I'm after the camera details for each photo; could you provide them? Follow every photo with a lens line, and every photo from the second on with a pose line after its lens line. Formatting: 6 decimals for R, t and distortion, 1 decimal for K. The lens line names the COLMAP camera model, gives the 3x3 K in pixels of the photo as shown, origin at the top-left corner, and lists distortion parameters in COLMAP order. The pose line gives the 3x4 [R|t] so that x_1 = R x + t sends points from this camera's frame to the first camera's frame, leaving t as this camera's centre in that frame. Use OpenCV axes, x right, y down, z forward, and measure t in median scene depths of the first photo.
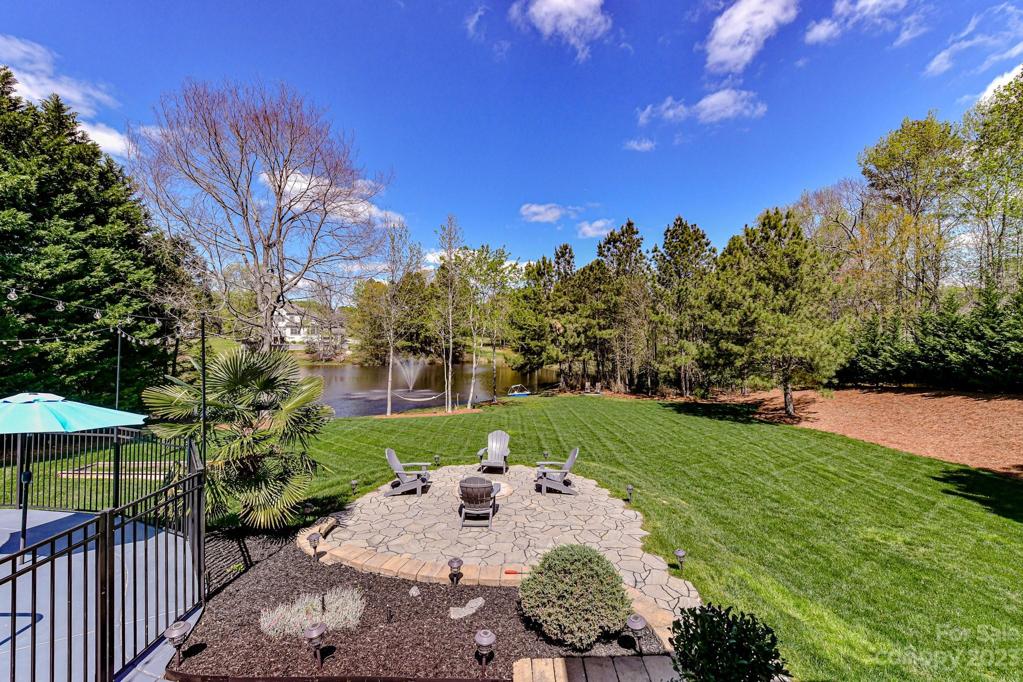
lens RADIAL K [[418.5, 0, 510.7], [0, 418.5, 343.6], [0, 0, 1]] dist [-0.001163, -0.000657]
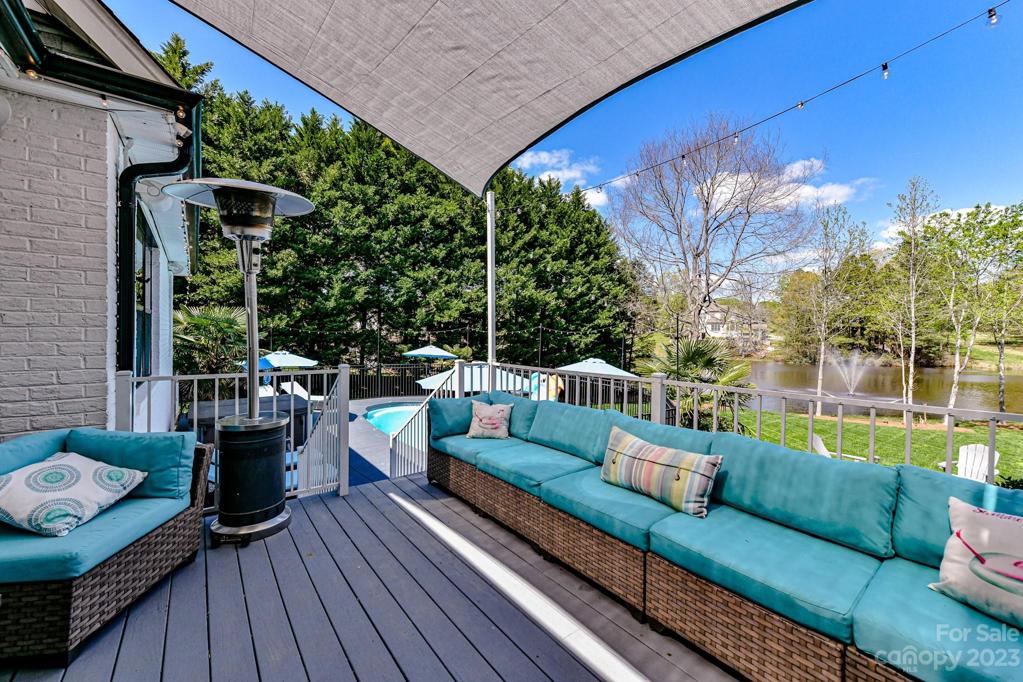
lens RADIAL K [[406.5, 0, 511.2], [0, 406.5, 339.4], [0, 0, 1]] dist [0.004986, -0.000512]
pose [[0.593265, 0.008538, -0.804962, 0.036082], [-0.009803, 0.999946, 0.003381, 0.006074], [0.804947, 0.005885, 0.593317, -0.099555]]
